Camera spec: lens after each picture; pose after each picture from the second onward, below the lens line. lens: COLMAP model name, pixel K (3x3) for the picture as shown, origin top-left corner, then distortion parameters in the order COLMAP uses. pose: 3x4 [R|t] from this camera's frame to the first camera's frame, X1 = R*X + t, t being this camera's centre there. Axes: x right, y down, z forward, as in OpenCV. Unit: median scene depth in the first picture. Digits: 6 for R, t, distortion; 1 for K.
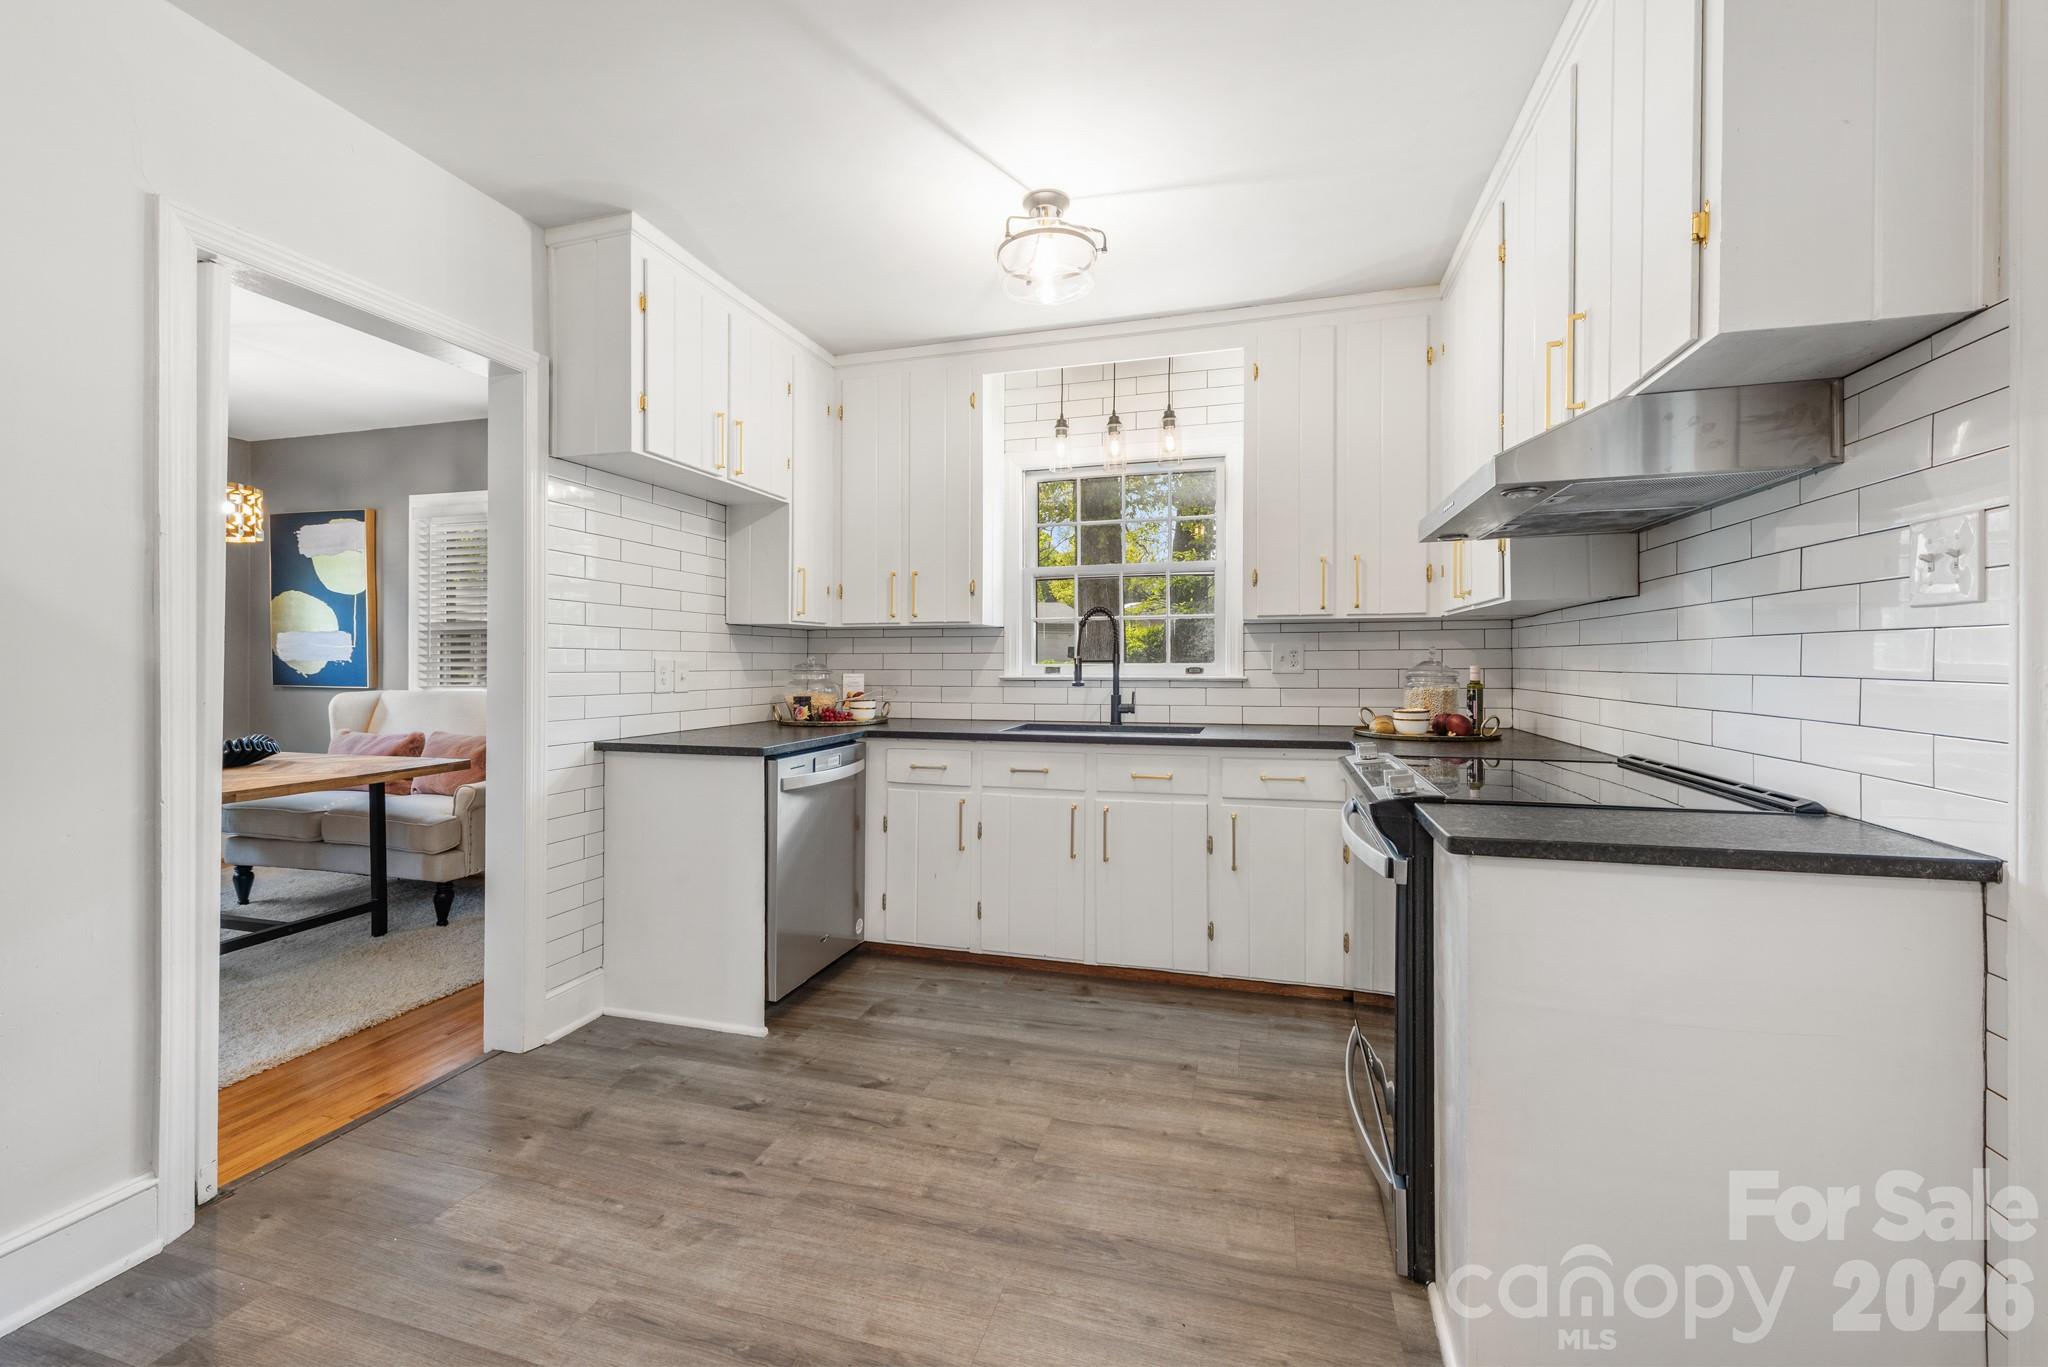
lens RADIAL K [[803.0, 0, 1044.0], [0, 803.0, 663.8], [0, 0, 1]] dist [0.009804, -0.002524]
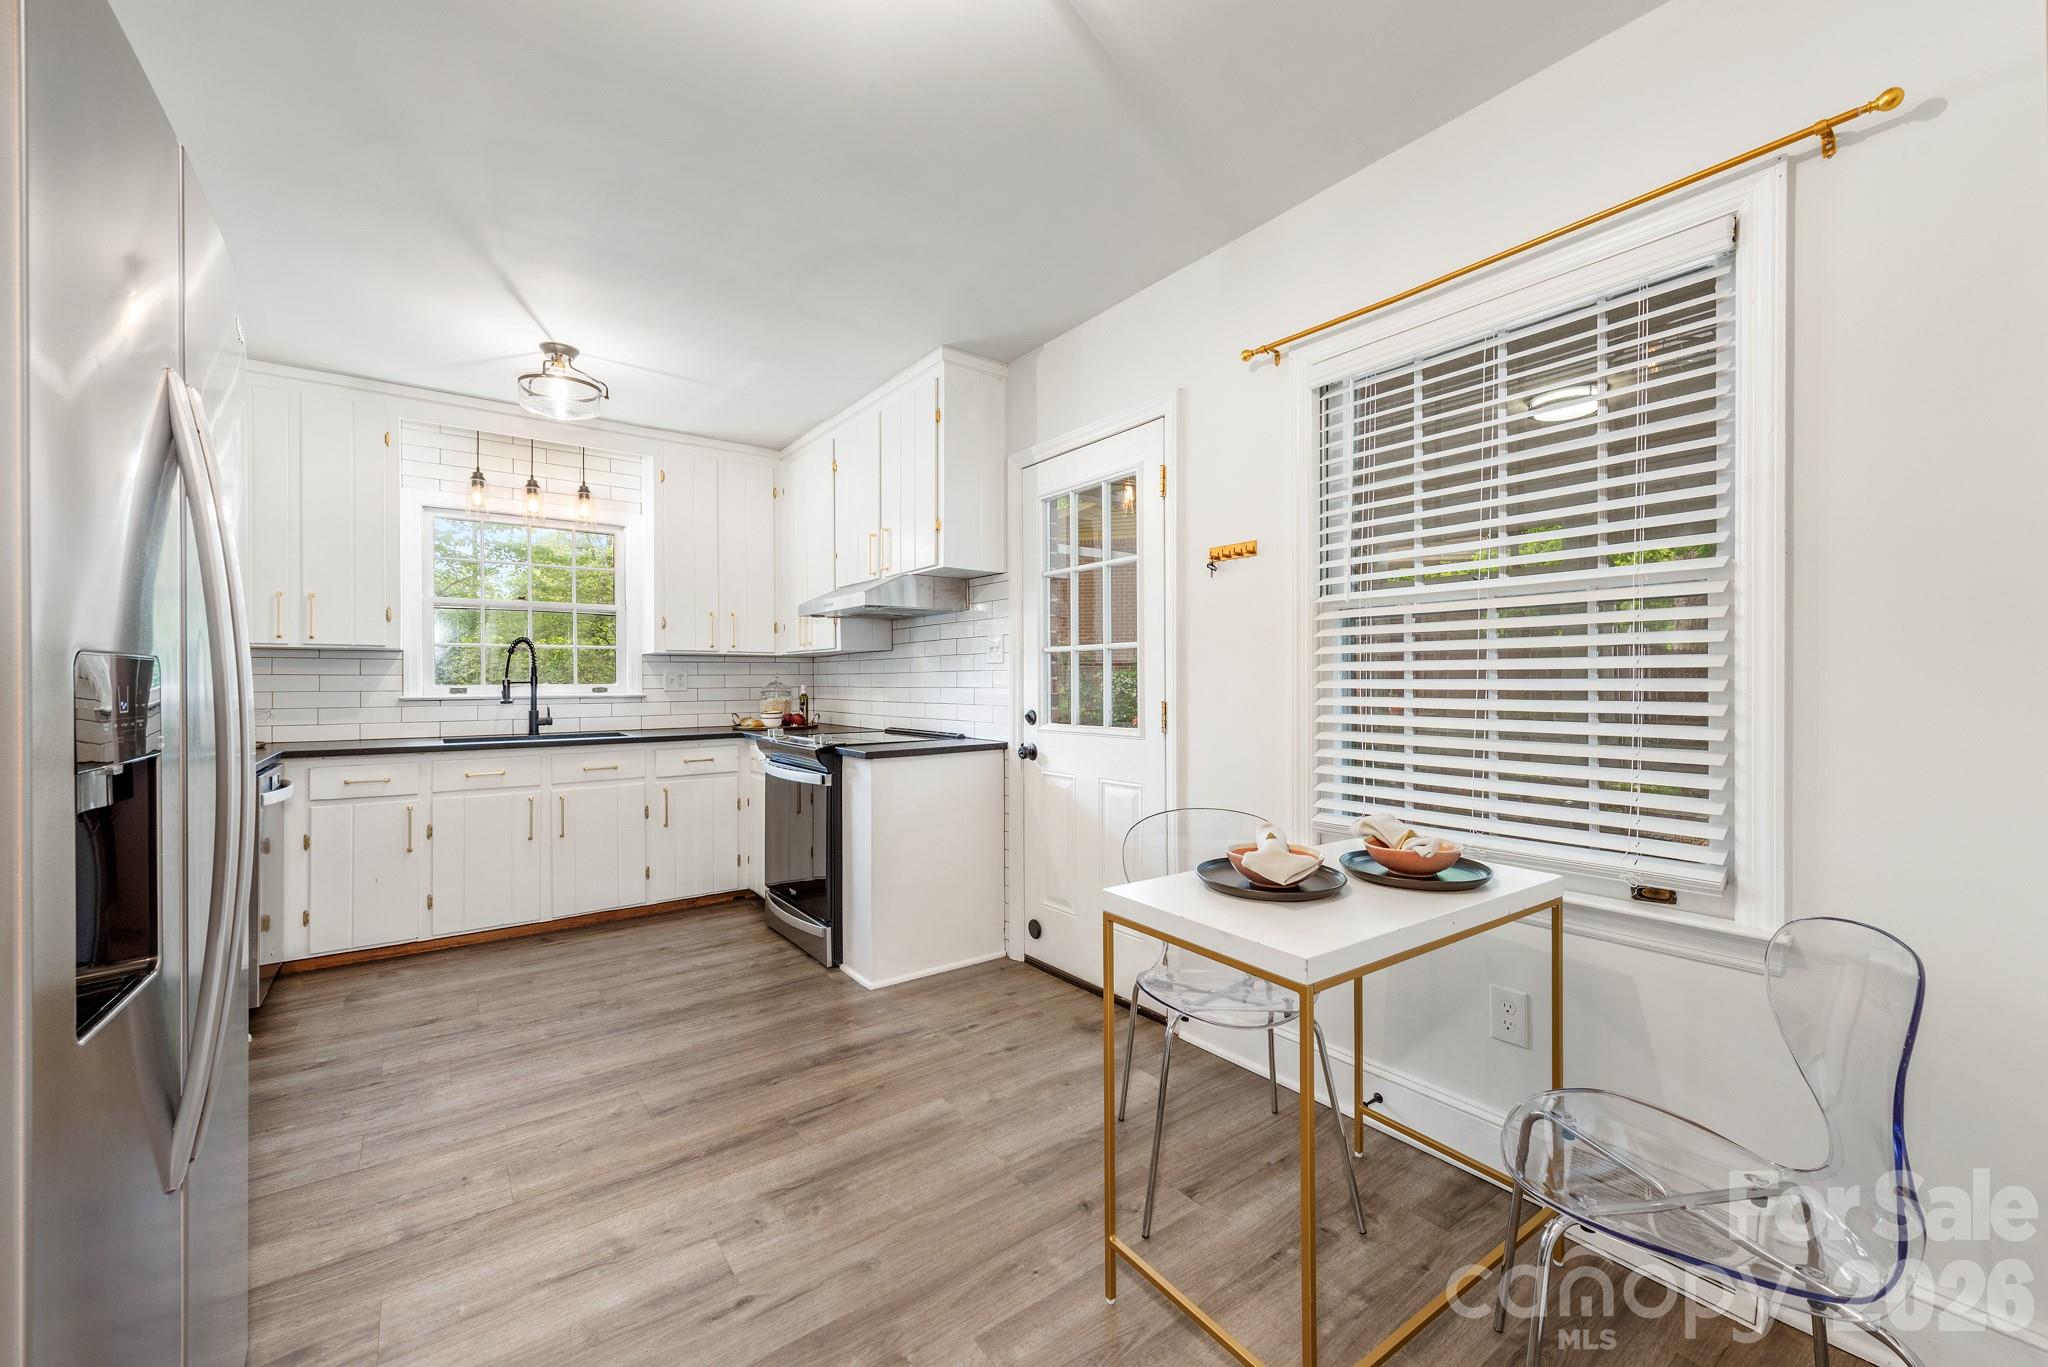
lens RADIAL K [[803.0, 0, 1041.4], [0, 803.0, 682.8], [0, 0, 1]] dist [0.009804, -0.002524]
pose [[0.599717, -0.002776, 0.800208, -0.487444], [0.003648, 0.999993, 0.000735, -0.001137], [-0.800204, 0.002478, 0.599723, -0.389368]]
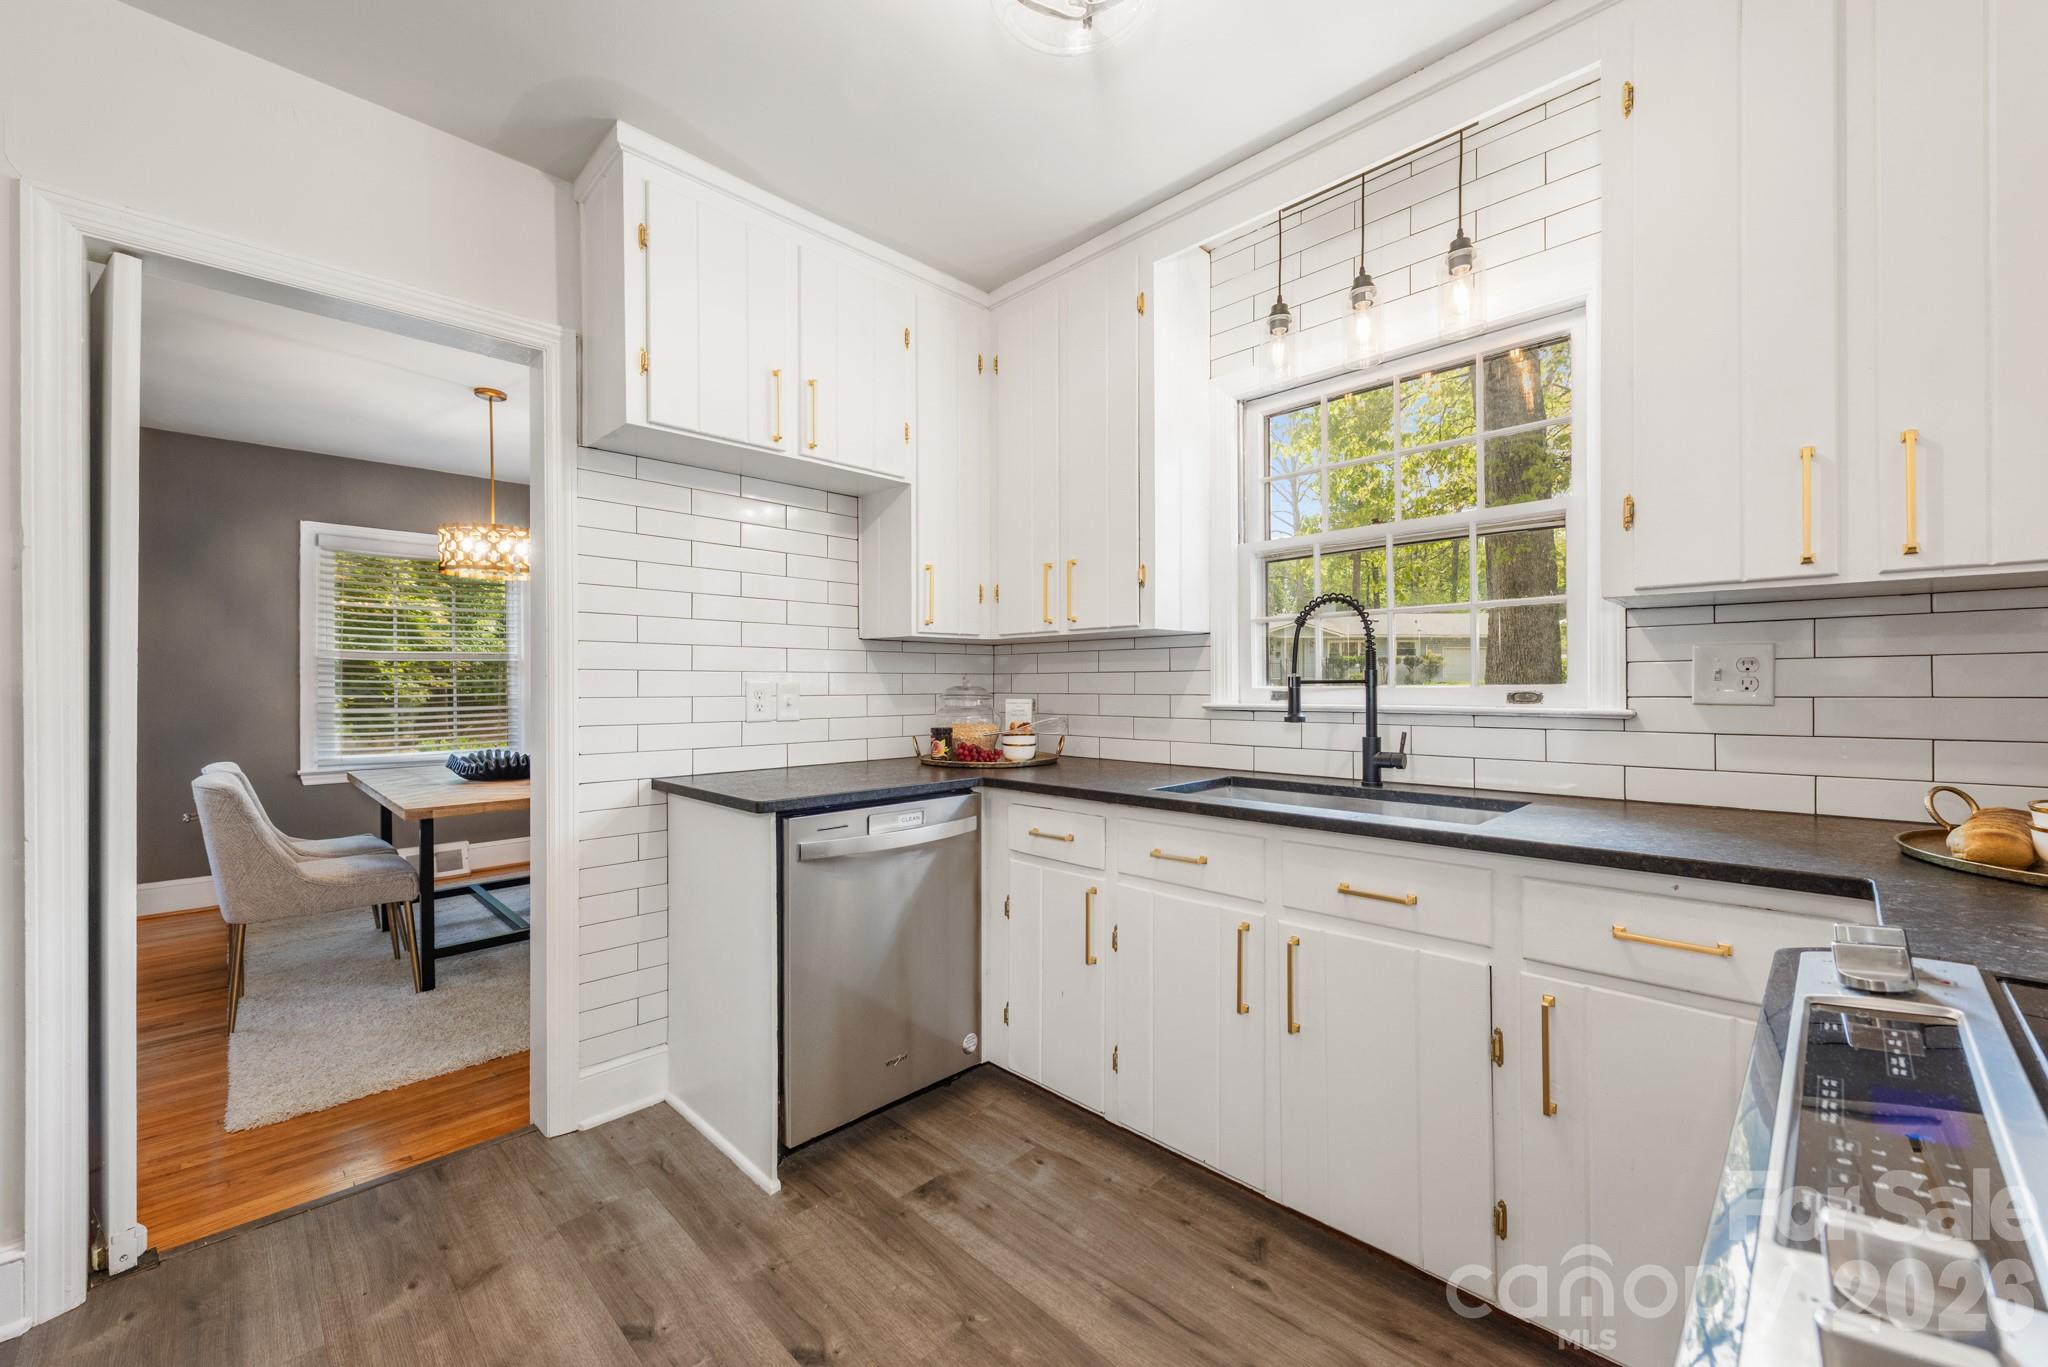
lens RADIAL K [[803.0, 0, 1045.6], [0, 803.0, 683.1], [0, 0, 1]] dist [0.009804, -0.002524]
pose [[0.875832, -0.003909, -0.482599, 0.194038], [0.002594, 0.999991, -0.003391, -0.000540], [0.482608, 0.001718, 0.875835, 0.403638]]
